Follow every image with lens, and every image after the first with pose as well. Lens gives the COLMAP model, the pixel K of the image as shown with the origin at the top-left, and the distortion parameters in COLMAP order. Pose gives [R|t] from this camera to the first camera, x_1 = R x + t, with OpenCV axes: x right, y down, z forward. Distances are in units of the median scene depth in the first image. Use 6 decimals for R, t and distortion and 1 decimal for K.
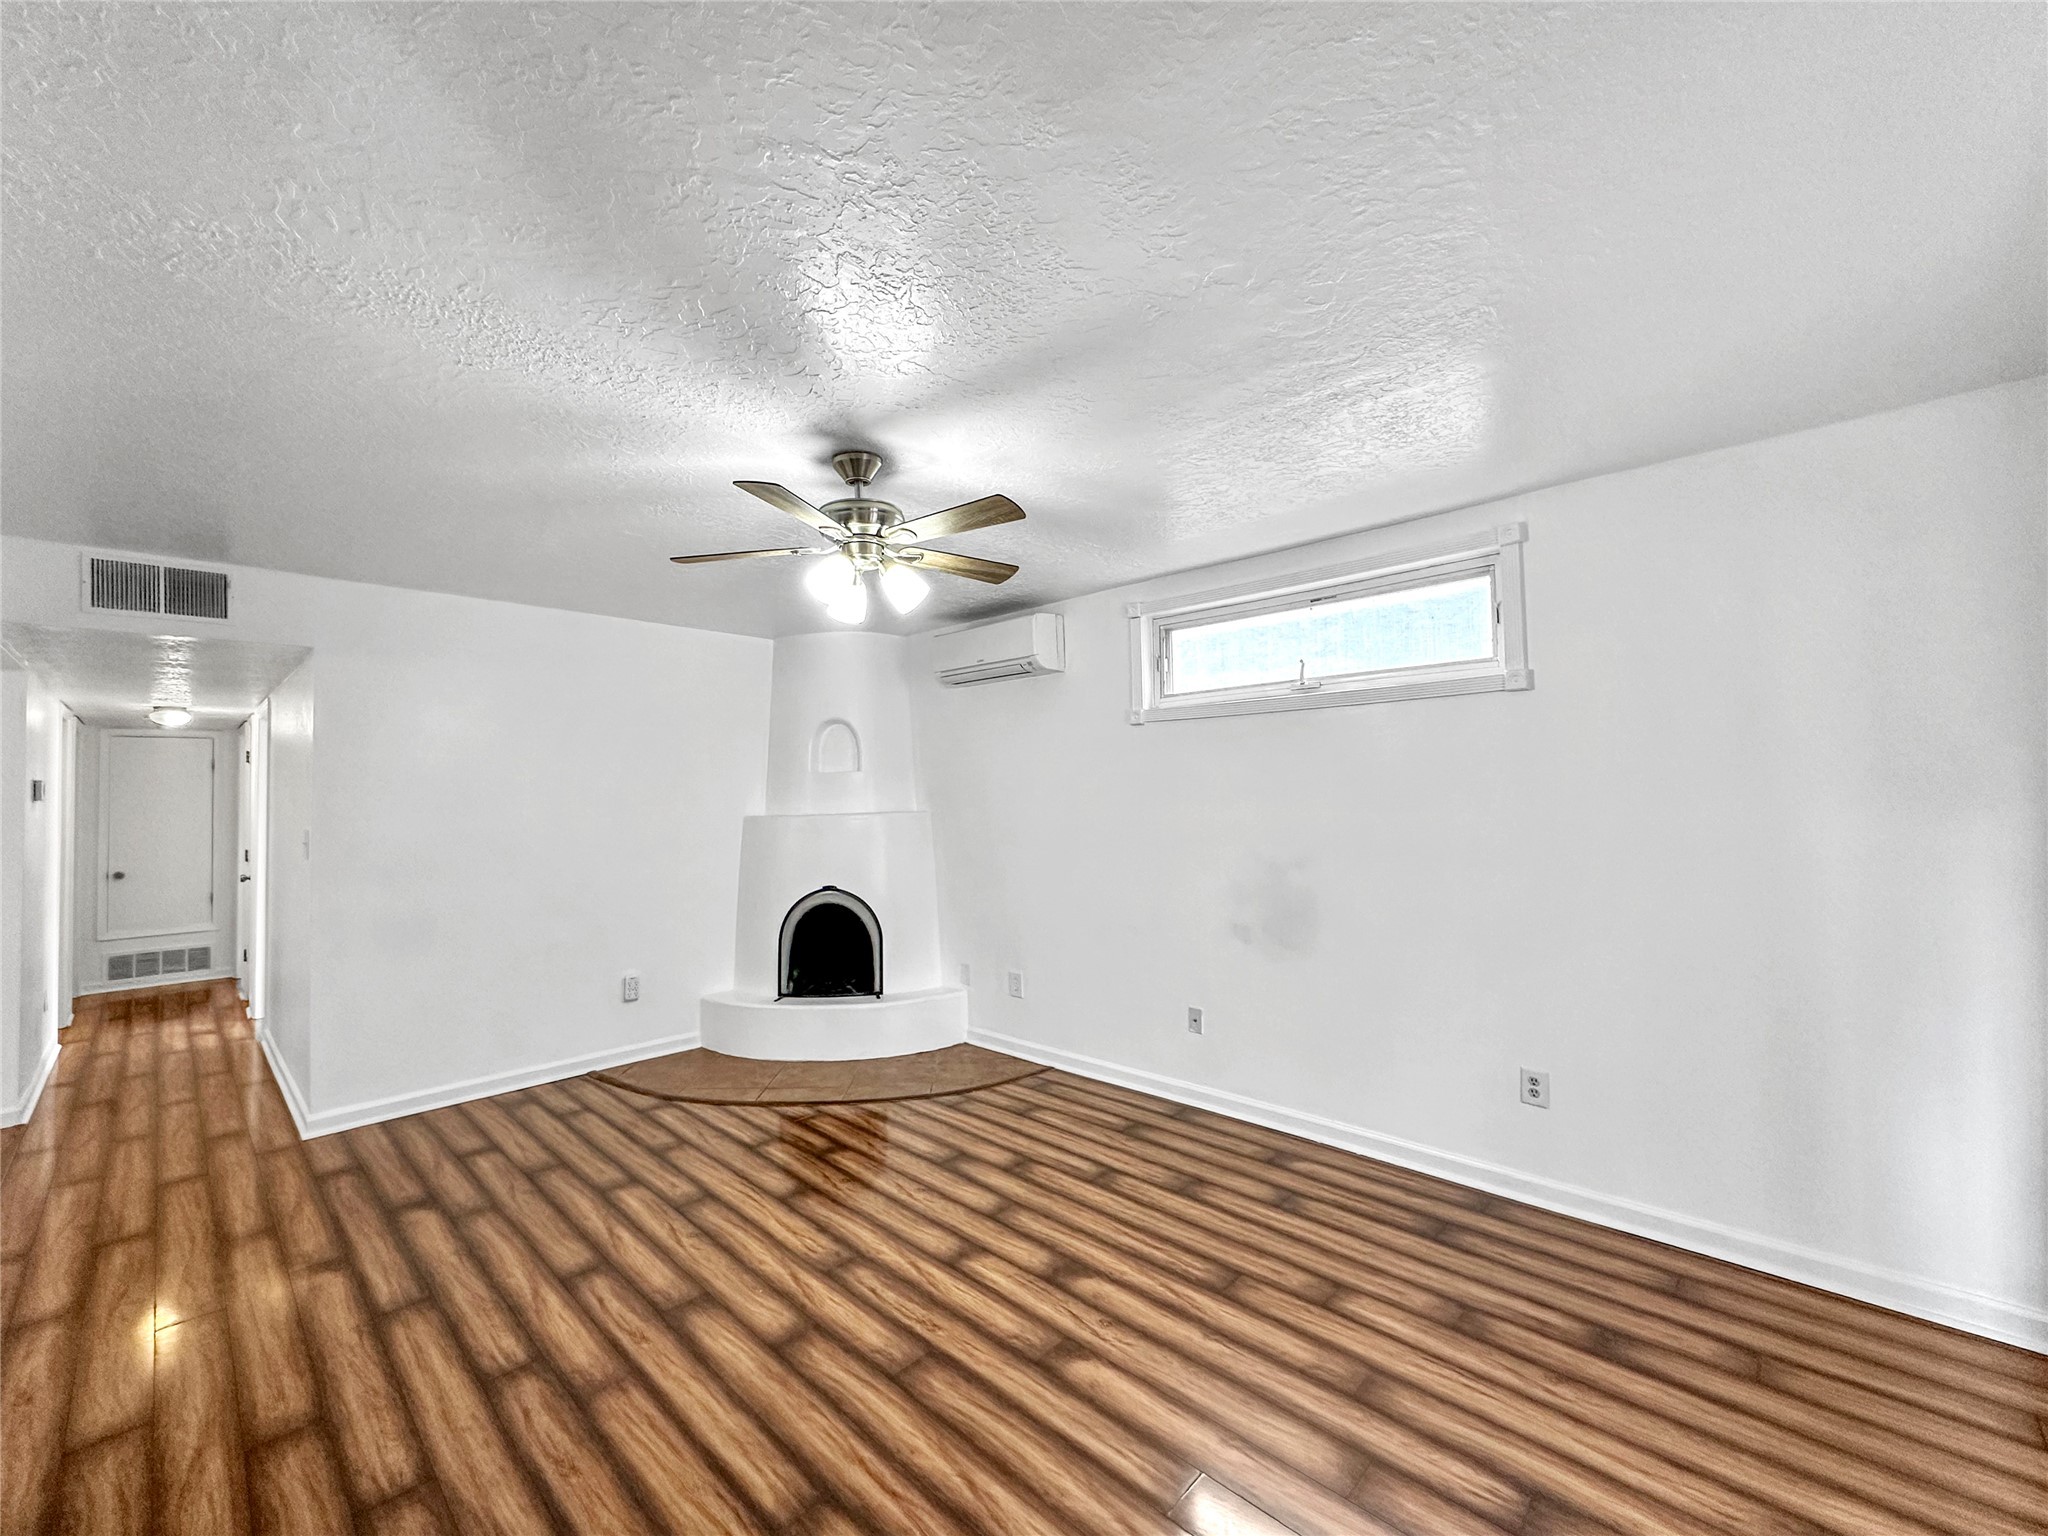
lens RADIAL K [[847.3, 0, 1016.9], [0, 847.3, 776.4], [0, 0, 1]] dist [-0.004179, 0.001013]
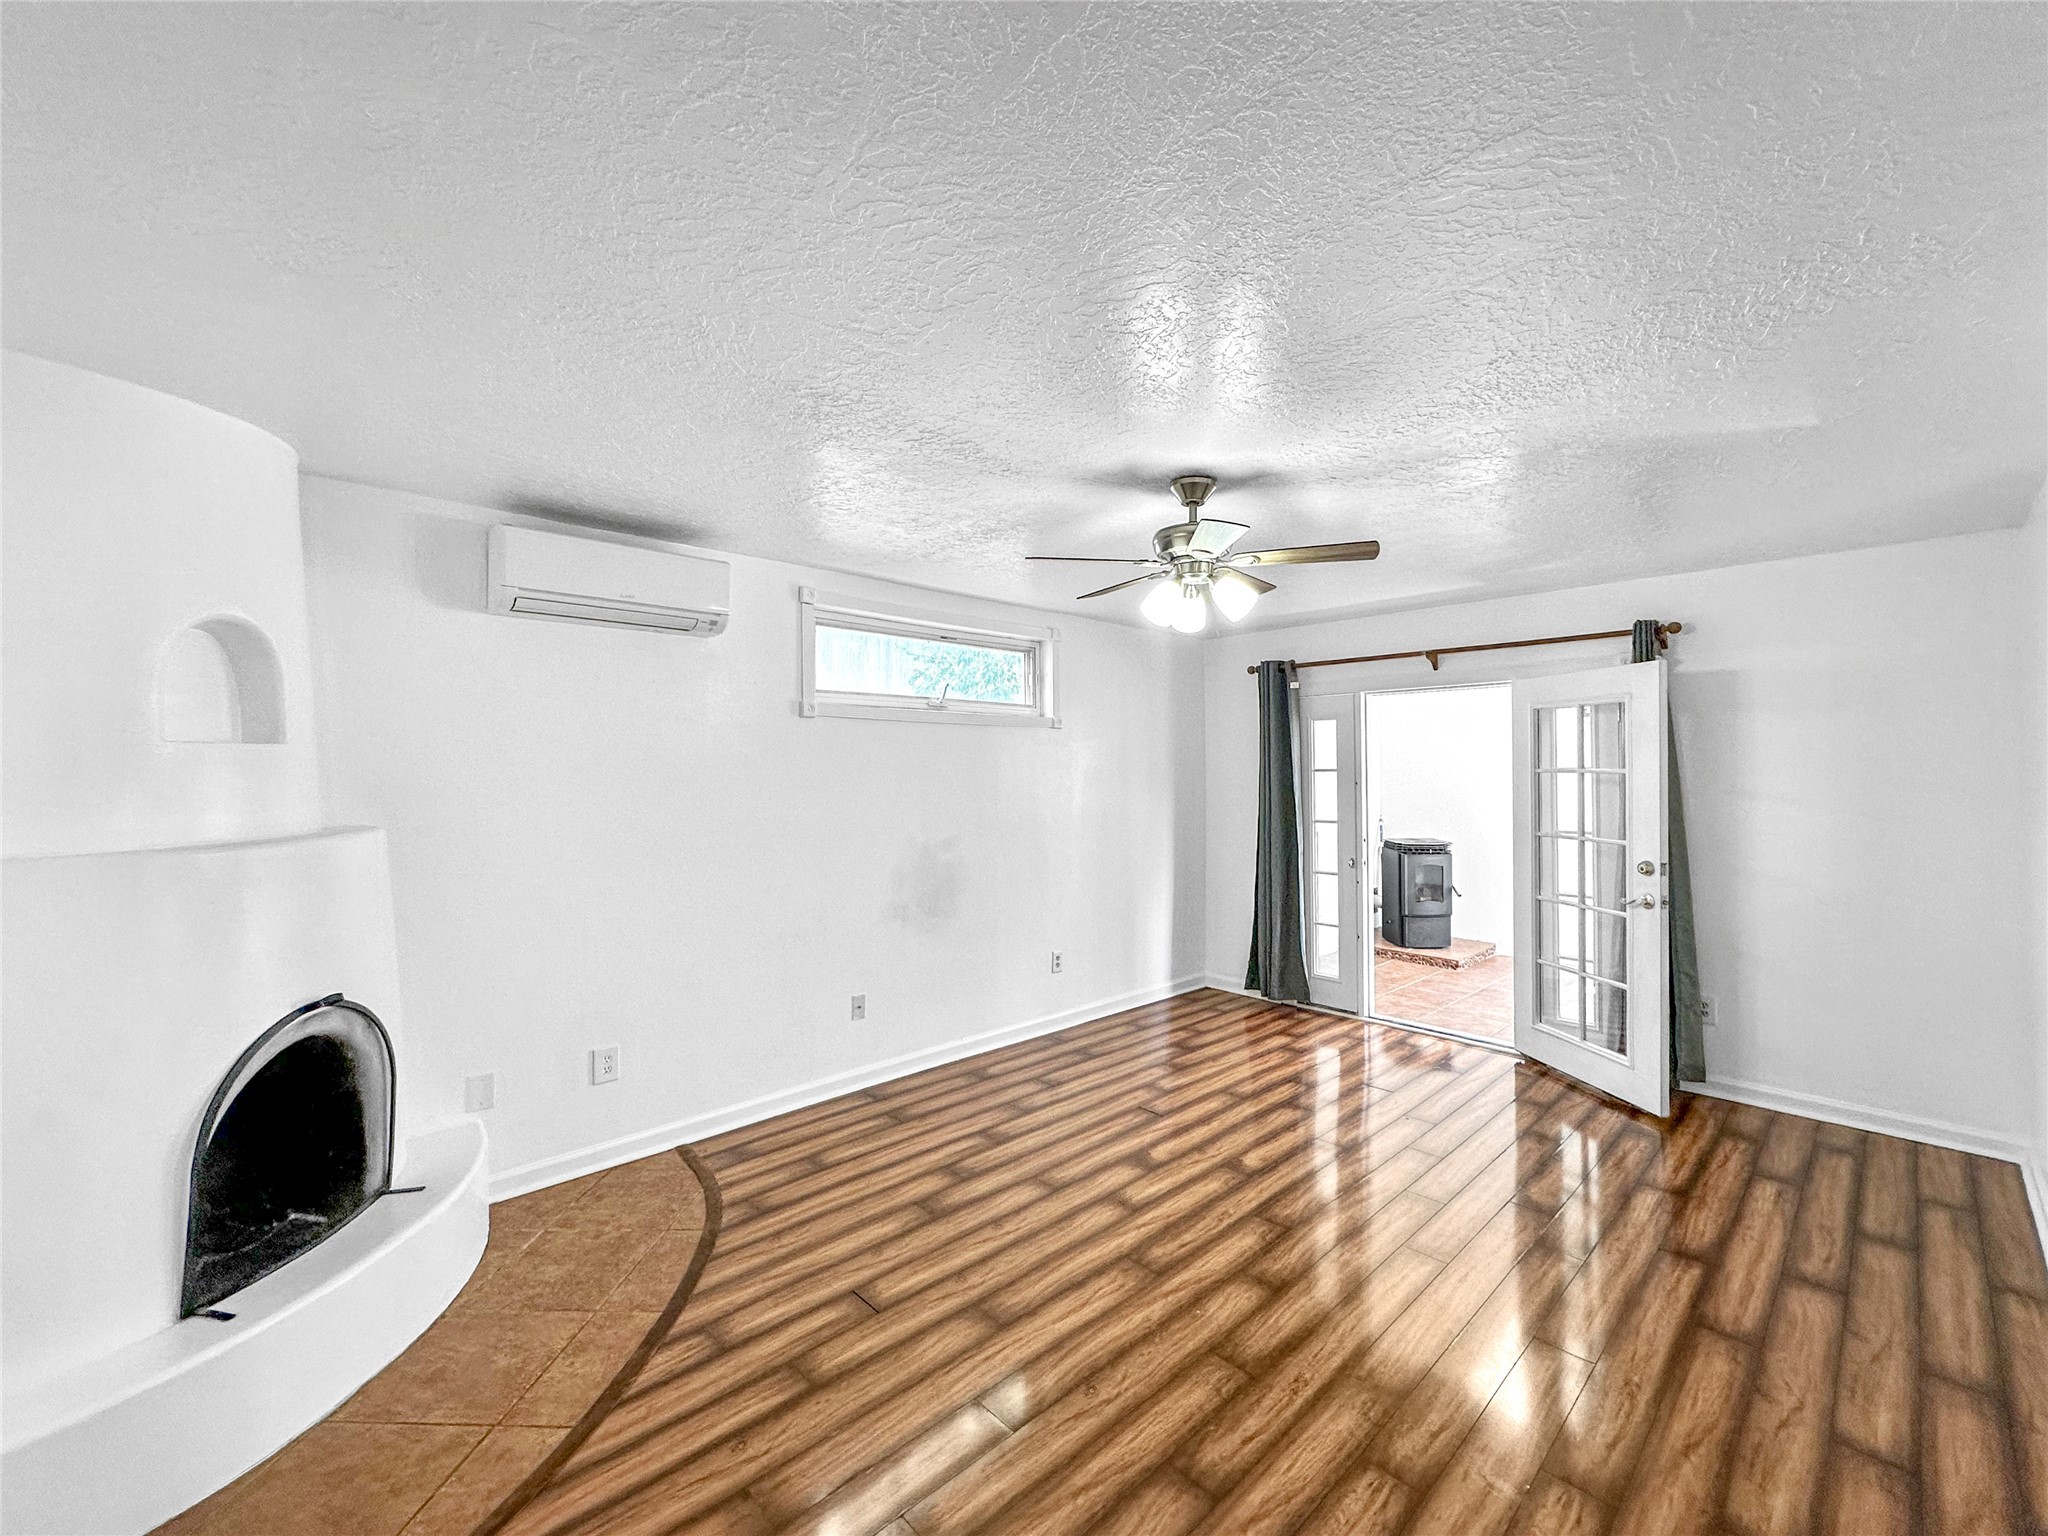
lens RADIAL K [[847.3, 0, 1031.6], [0, 847.3, 756.8], [0, 0, 1]] dist [-0.004179, 0.001013]
pose [[0.031683, 0.037783, 0.998784, -0.983702], [-0.011729, 0.999230, -0.037428, 0.021457], [-0.999429, -0.010529, 0.032102, 0.896864]]
